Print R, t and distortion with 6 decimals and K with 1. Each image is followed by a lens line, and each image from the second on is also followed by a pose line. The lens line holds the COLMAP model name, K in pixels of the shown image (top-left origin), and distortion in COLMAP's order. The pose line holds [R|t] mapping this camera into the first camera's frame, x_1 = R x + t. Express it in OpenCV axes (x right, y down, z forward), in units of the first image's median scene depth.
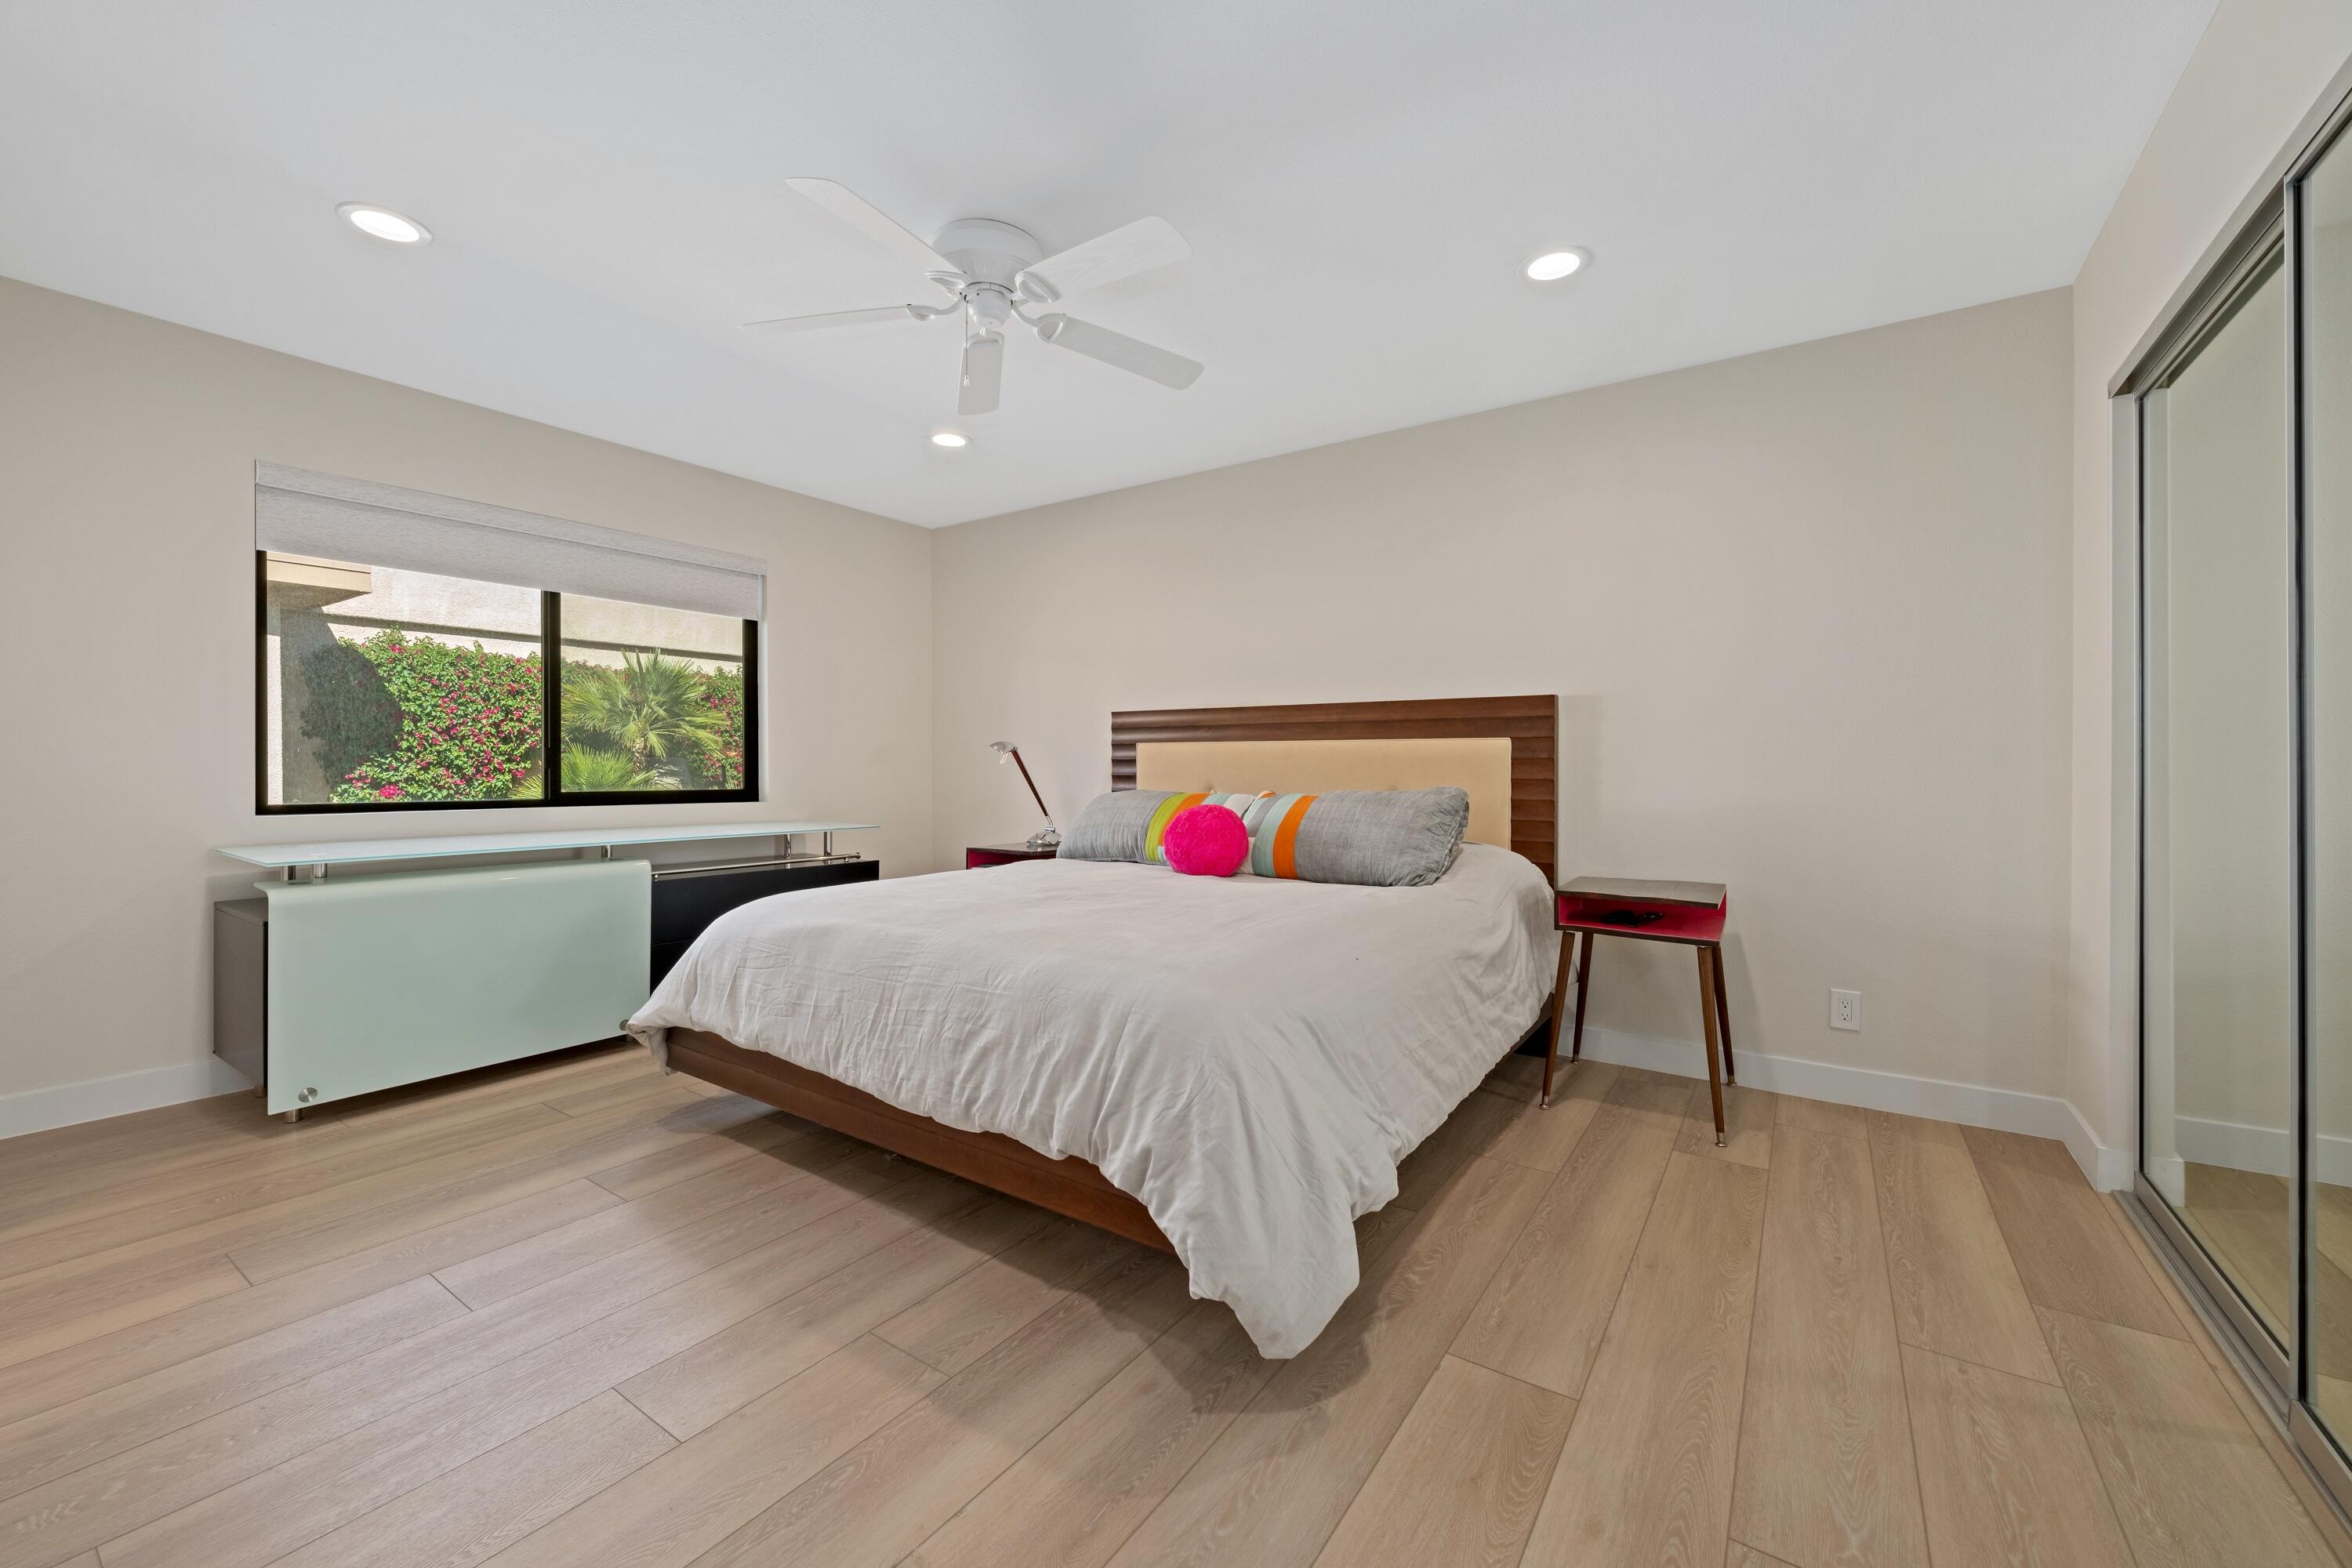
lens RADIAL K [[917.6, 0, 1190.3], [0, 917.6, 778.8], [0, 0, 1]] dist [-0.000604, -0.000033]
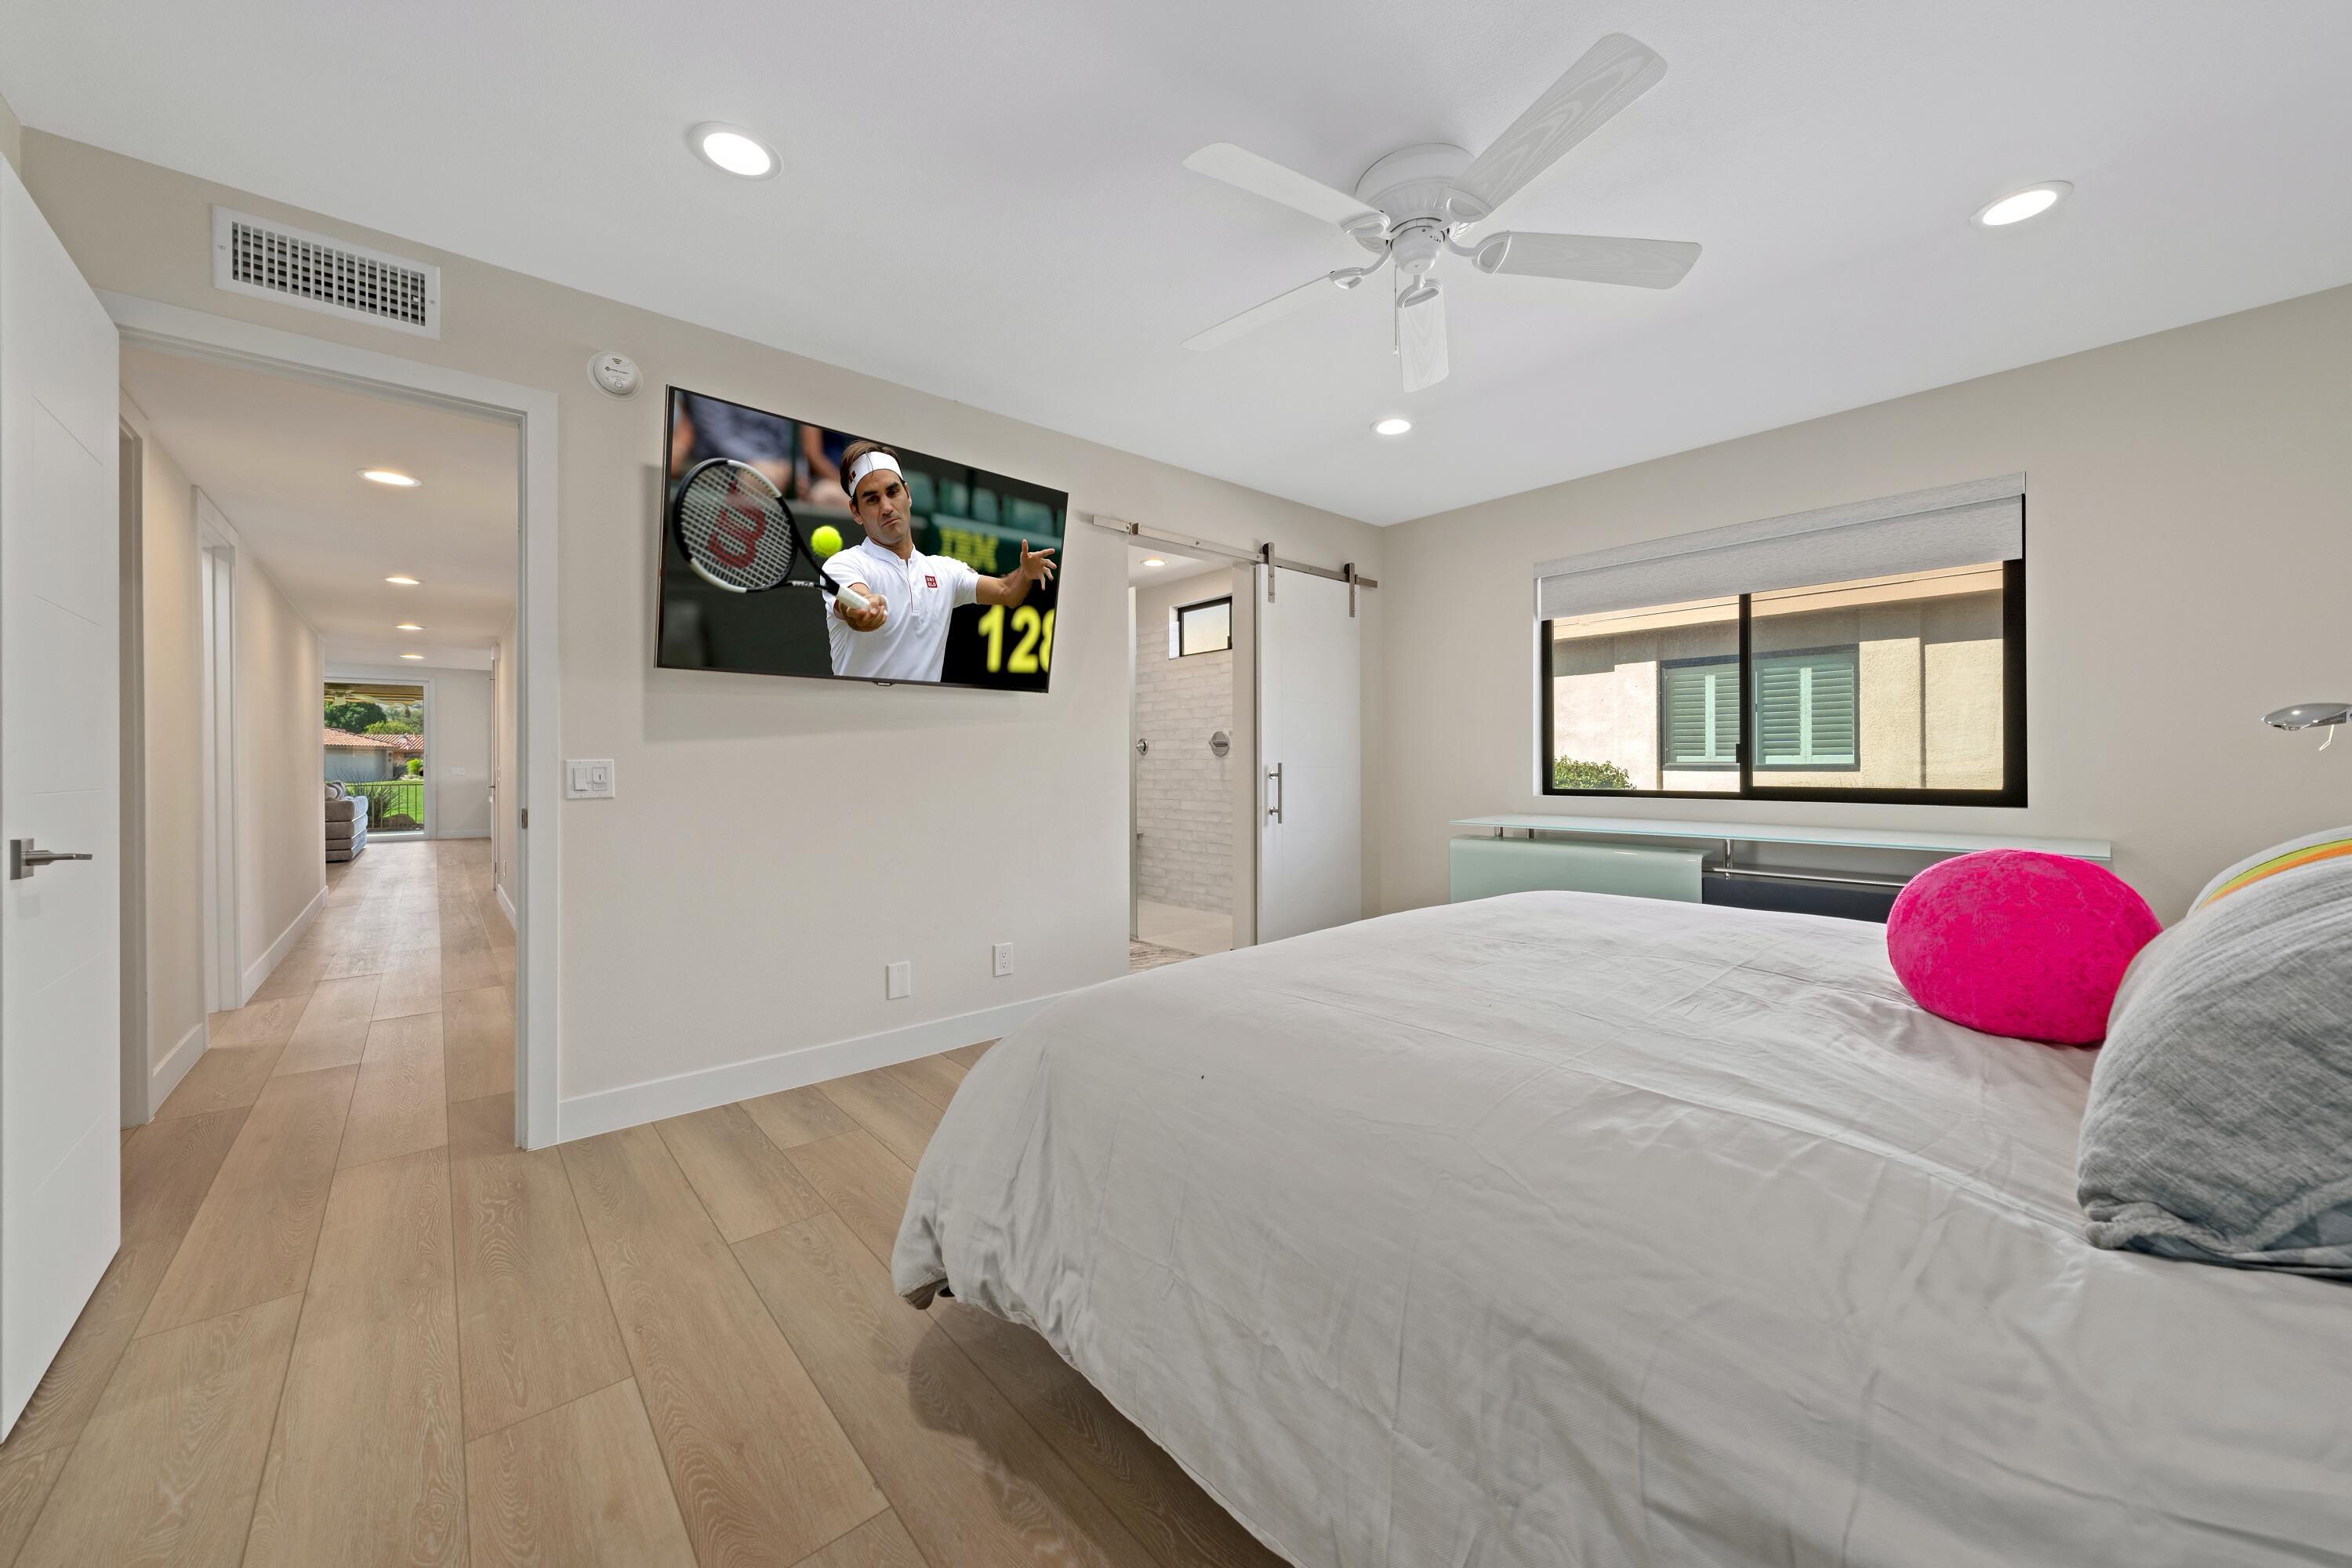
lens RADIAL K [[858.6, 0, 1193.7], [0, 858.6, 768.1], [0, 0, 1]] dist [0.001865, 0.000089]
pose [[-0.242180, 0.004074, -0.970223, 0.512908], [-0.005340, 0.999970, 0.005532, -0.009726], [0.970217, 0.006521, -0.242151, 0.784601]]
